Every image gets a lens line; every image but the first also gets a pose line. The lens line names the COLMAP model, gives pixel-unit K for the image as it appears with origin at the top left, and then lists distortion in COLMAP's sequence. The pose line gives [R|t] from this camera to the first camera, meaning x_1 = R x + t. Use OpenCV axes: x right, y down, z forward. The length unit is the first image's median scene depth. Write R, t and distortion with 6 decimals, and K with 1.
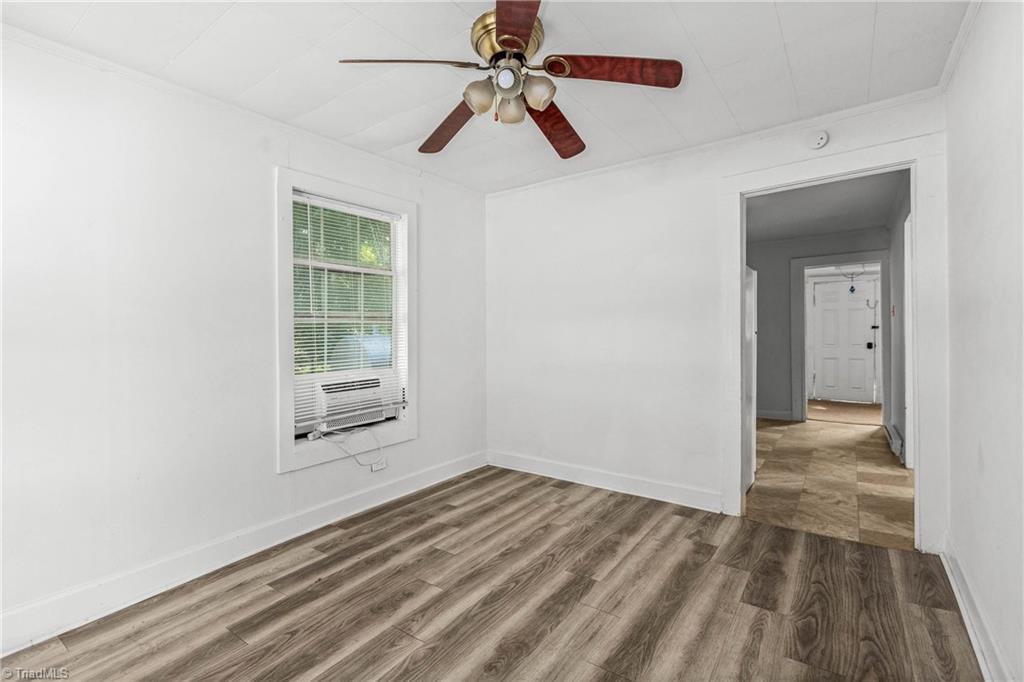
lens RADIAL K [[468.4, 0, 515.8], [0, 468.4, 332.6], [0, 0, 1]] dist [0.009264, -0.000493]
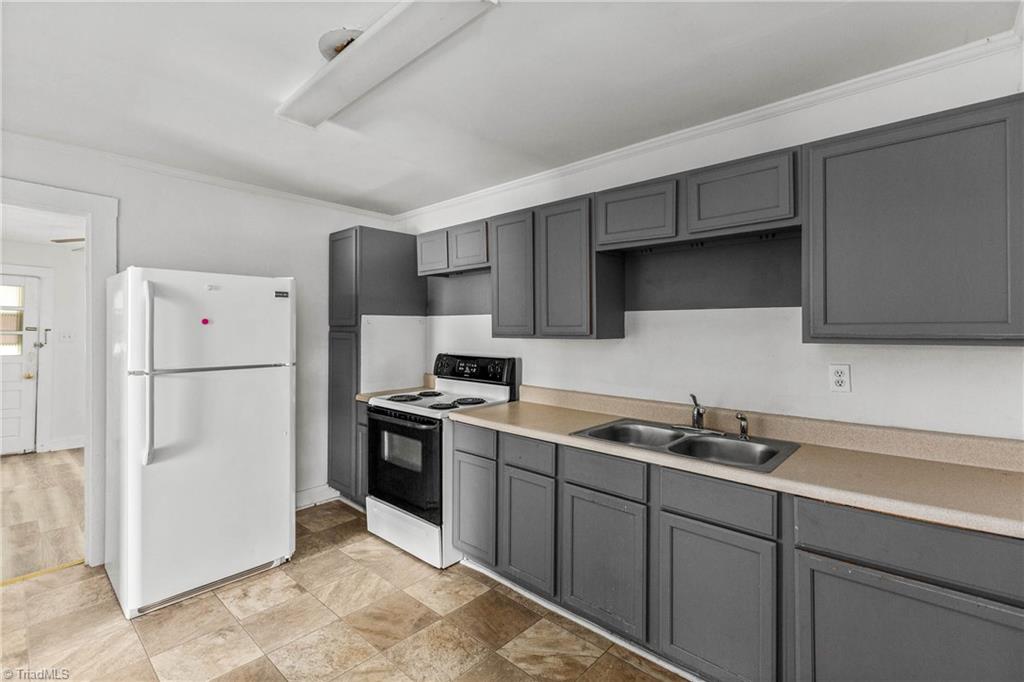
lens RADIAL K [[468.4, 0, 492.3], [0, 468.4, 327.8], [0, 0, 1]] dist [0.009264, -0.000493]
pose [[-0.147671, -0.002684, -0.989033, 1.544126], [0.004566, 0.999984, -0.003395, -0.076206], [0.989026, -0.005017, -0.147657, 2.317682]]
